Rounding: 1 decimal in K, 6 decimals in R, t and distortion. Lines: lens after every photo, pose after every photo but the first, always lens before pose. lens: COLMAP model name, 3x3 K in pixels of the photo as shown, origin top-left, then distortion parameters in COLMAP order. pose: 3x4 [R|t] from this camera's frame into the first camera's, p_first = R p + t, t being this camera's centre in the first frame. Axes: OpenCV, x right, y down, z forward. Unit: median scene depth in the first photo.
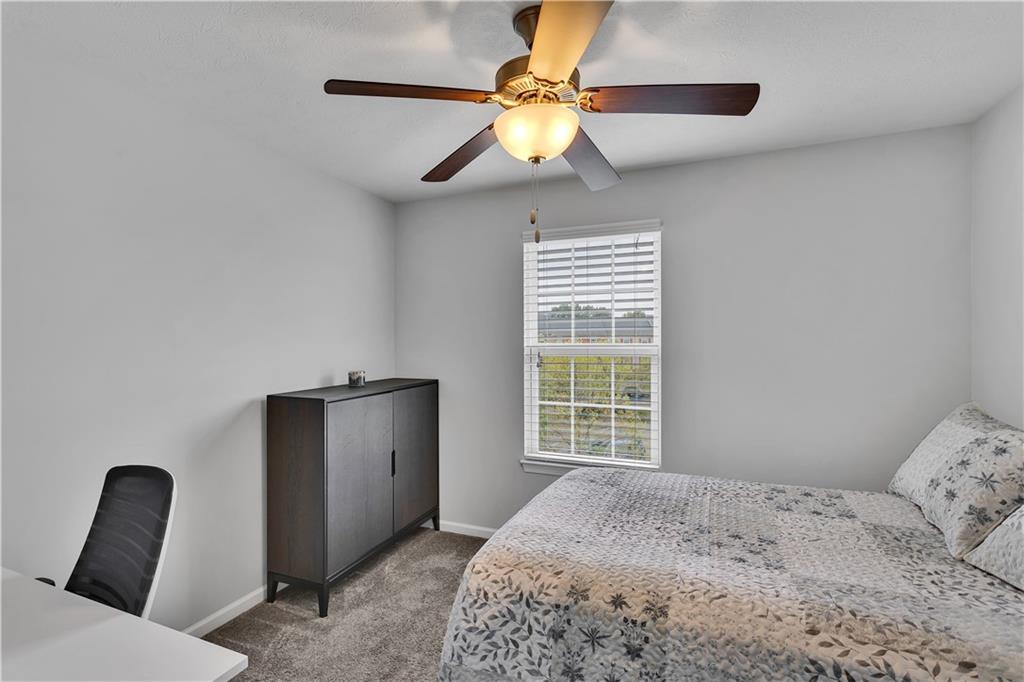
lens RADIAL K [[477.7, 0, 503.3], [0, 477.7, 341.7], [0, 0, 1]] dist [-0.000645, -0.000482]
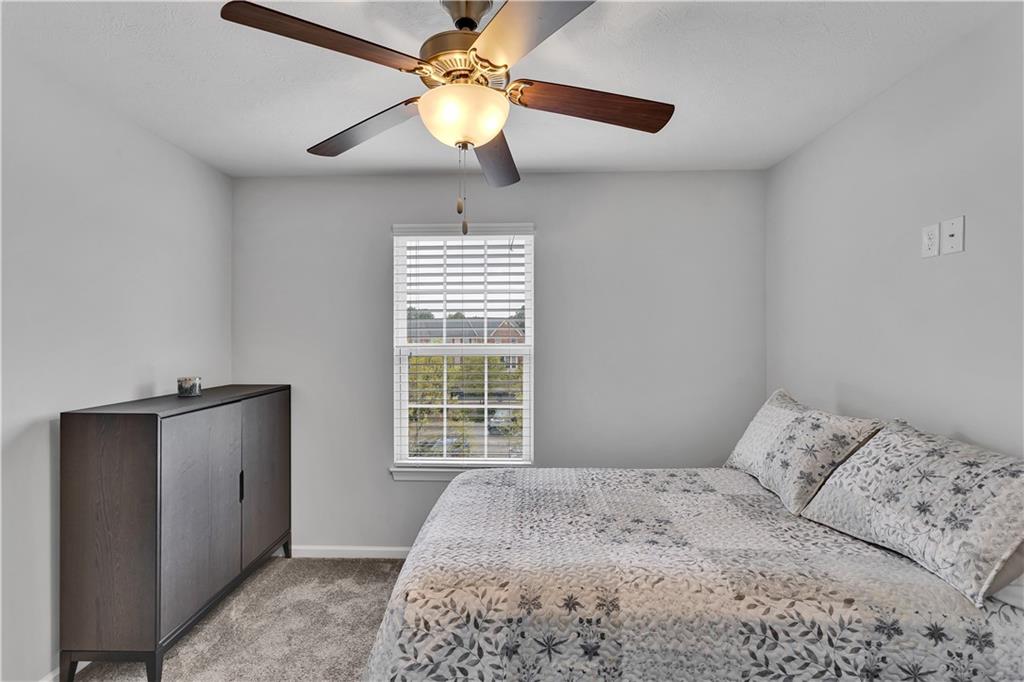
lens RADIAL K [[477.7, 0, 503.3], [0, 477.7, 341.7], [0, 0, 1]] dist [-0.000645, -0.000482]
pose [[0.933554, 0.001552, 0.358432, -0.198388], [-0.000757, 0.999997, -0.002360, 0.005088], [-0.358435, 0.001932, 0.933553, 0.104349]]
